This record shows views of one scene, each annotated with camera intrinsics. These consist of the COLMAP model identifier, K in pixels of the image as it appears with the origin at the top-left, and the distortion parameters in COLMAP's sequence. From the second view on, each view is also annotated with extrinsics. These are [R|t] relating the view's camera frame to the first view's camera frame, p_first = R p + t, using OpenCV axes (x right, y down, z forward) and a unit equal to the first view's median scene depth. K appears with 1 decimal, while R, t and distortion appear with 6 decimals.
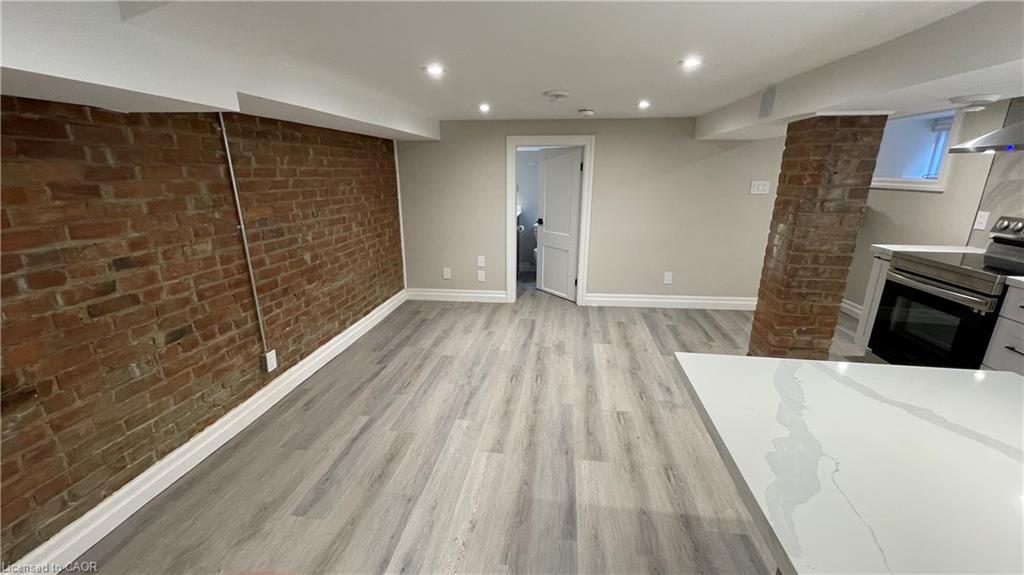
lens RADIAL K [[411.5, 0, 508.3], [0, 411.5, 291.0], [0, 0, 1]] dist [-0.001523, -0.000466]
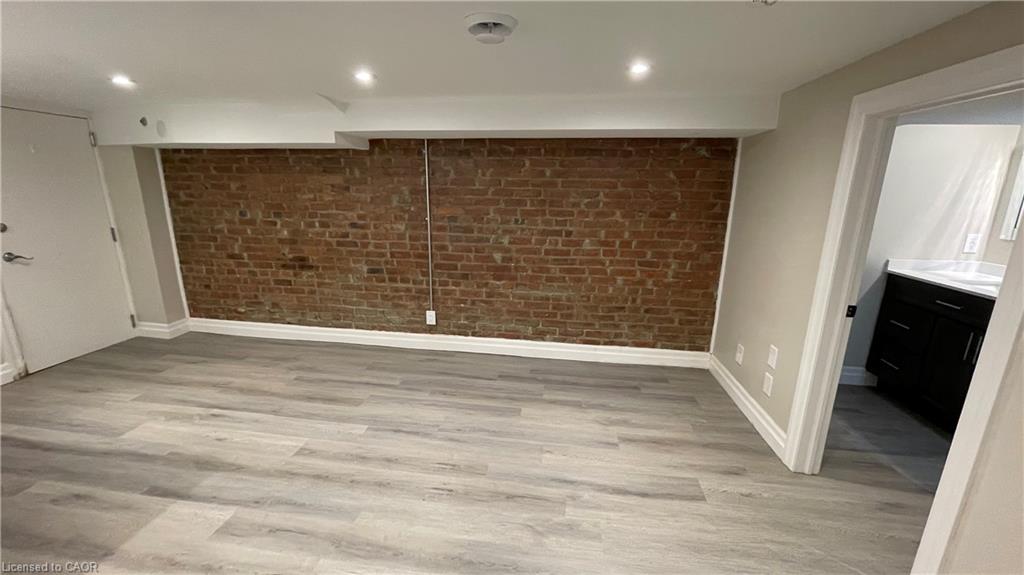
lens RADIAL K [[411.5, 0, 508.3], [0, 411.5, 291.0], [0, 0, 1]] dist [-0.001523, -0.000466]
pose [[-0.001968, 0.242900, -0.970049, 0.767418], [-0.290921, 0.927954, 0.232950, -0.322135], [0.956745, 0.282666, 0.068839, 1.178204]]
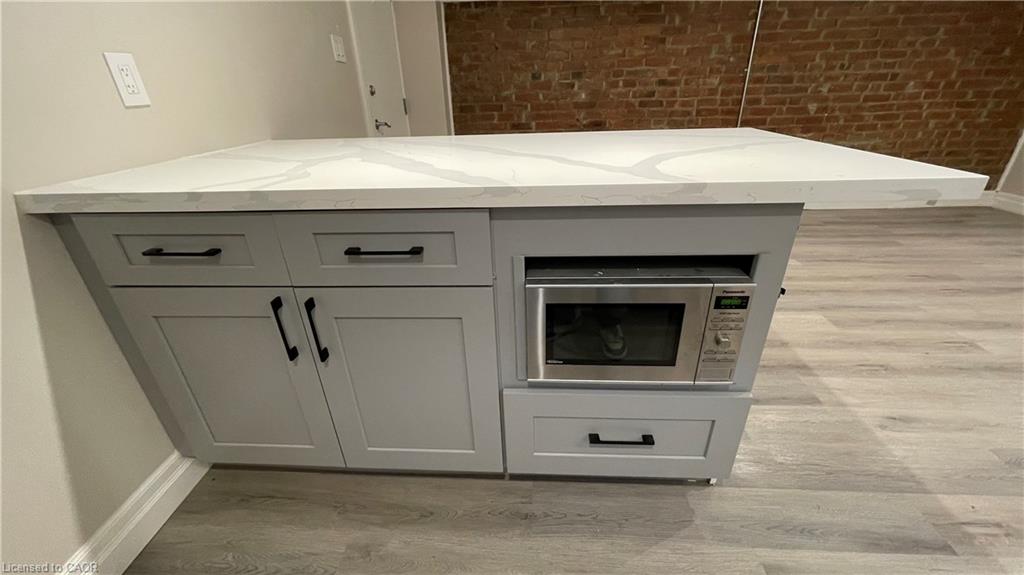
lens RADIAL K [[410.7, 0, 512.0], [0, 410.7, 287.5], [0, 0, 1]] dist [0.002947, -0.000053]
pose [[0.075143, 0.433975, -0.897786, 0.837790], [-0.248457, 0.880085, 0.404623, 0.125584], [0.965724, 0.192657, 0.173956, 0.108969]]
